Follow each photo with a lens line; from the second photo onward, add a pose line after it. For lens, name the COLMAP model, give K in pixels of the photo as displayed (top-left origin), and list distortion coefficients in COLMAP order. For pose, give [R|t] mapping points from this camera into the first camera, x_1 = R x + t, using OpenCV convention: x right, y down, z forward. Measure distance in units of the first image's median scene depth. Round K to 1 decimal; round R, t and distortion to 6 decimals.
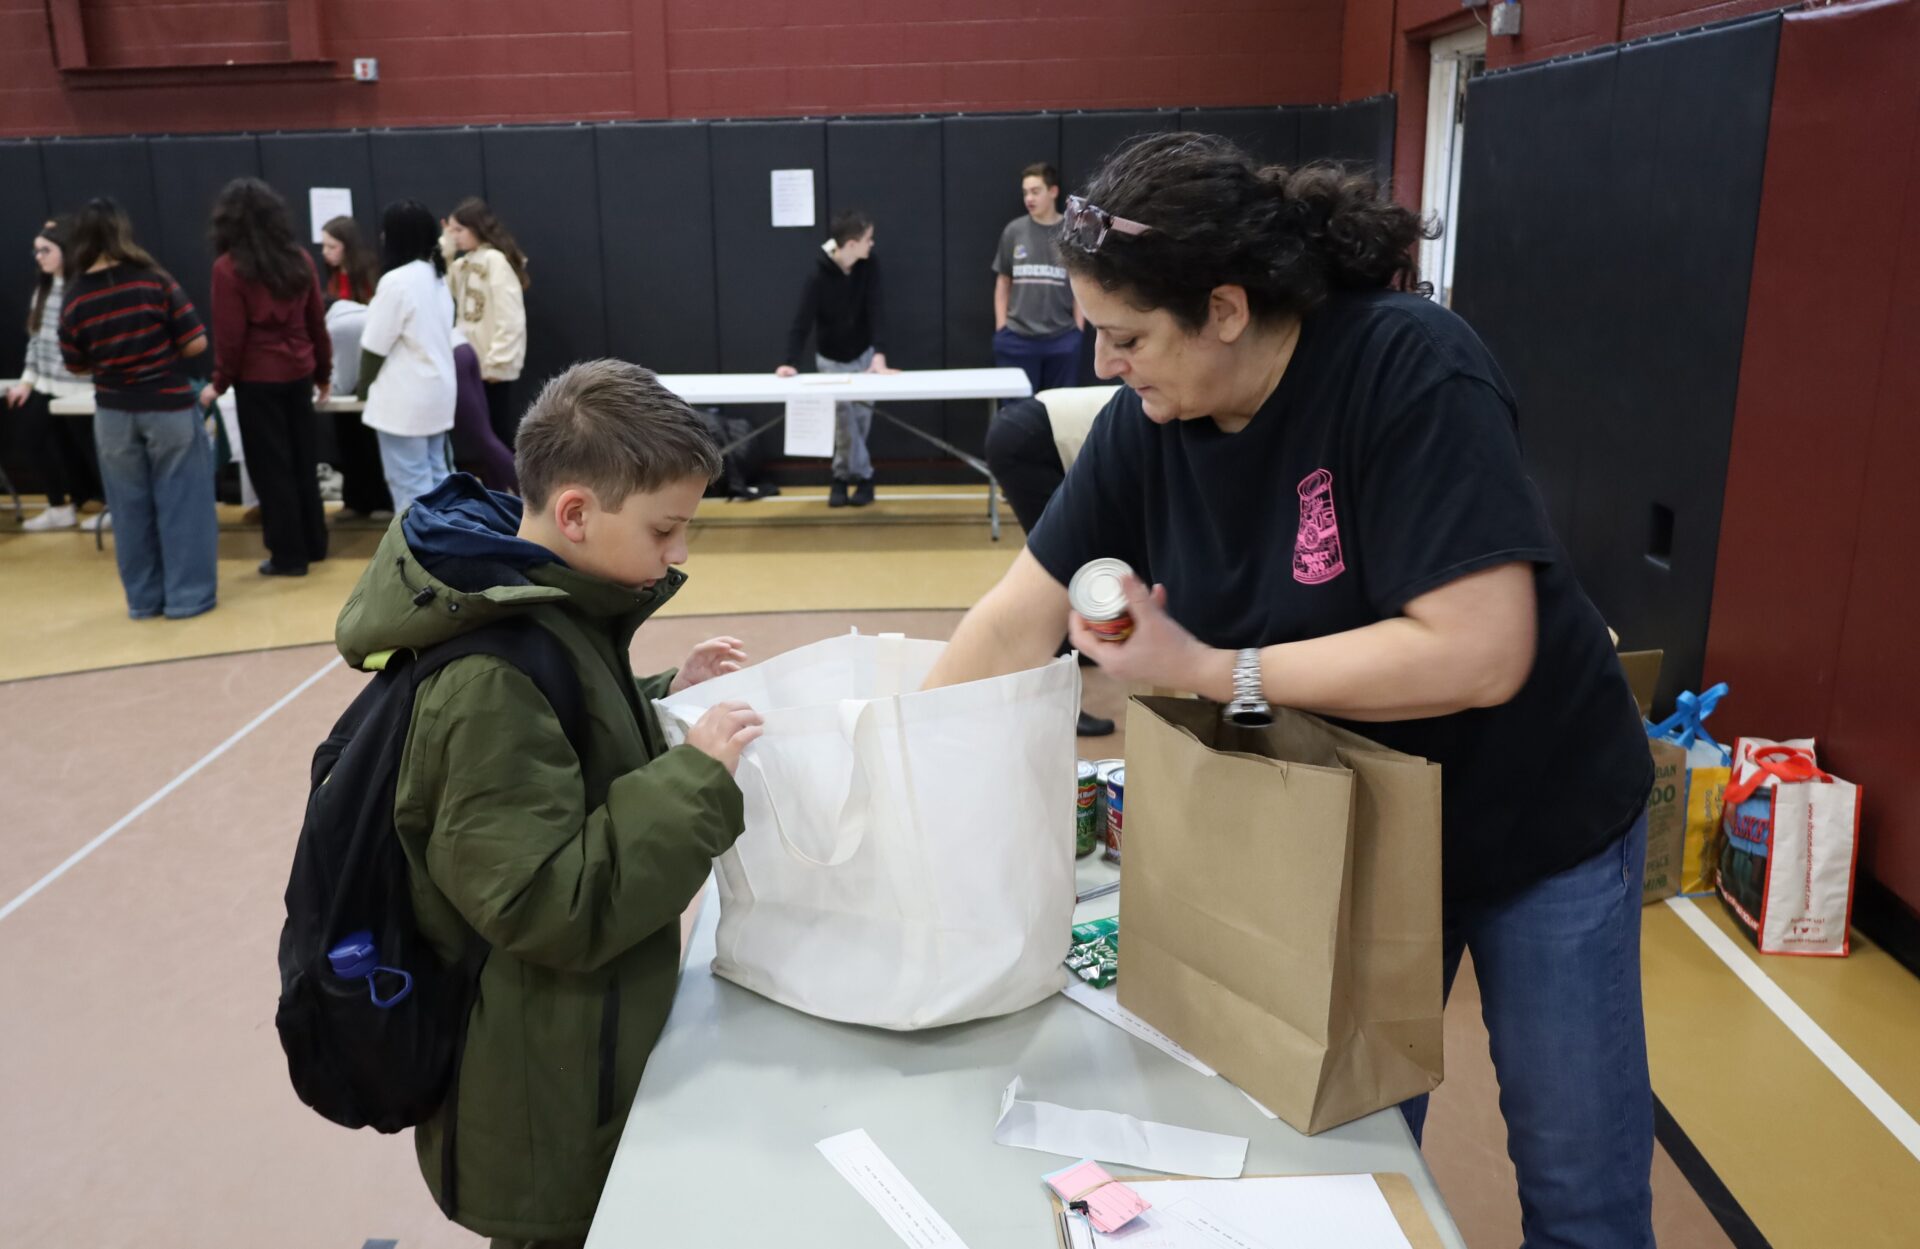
lens RADIAL K [[1584.2, 0, 960.0], [0, 1584.2, 624.5], [0, 0, 1]] dist [-0.008996, -0.017747]
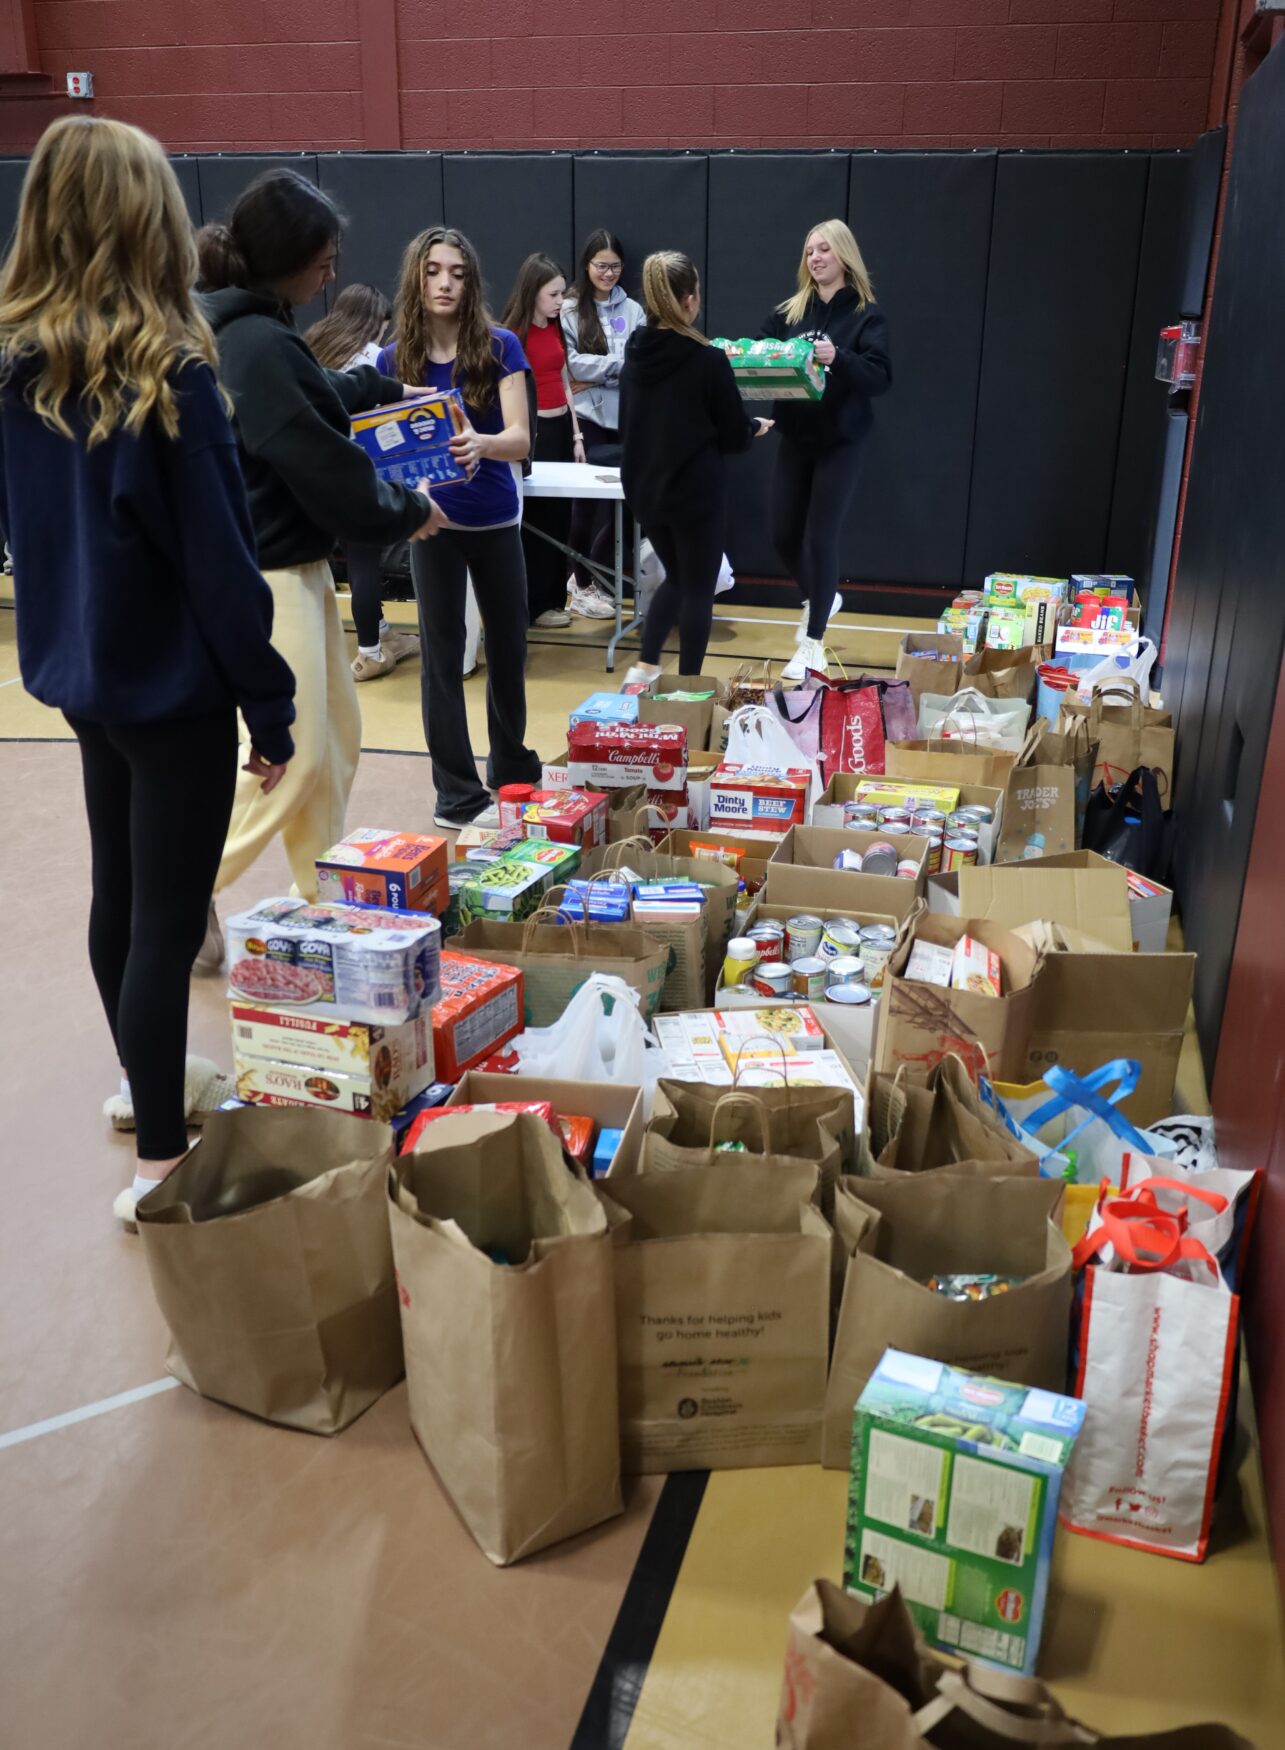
lens RADIAL K [[1583.5, 0, 642.5], [0, 1583.5, 875.0], [0, 0, 1]] dist [-0.006782, 0.000093]
pose [[0.980395, 0.098918, -0.170413, 0.432959], [-0.080883, 0.990666, 0.109718, -0.090911], [0.179675, -0.093784, 0.979245, 0.409269]]
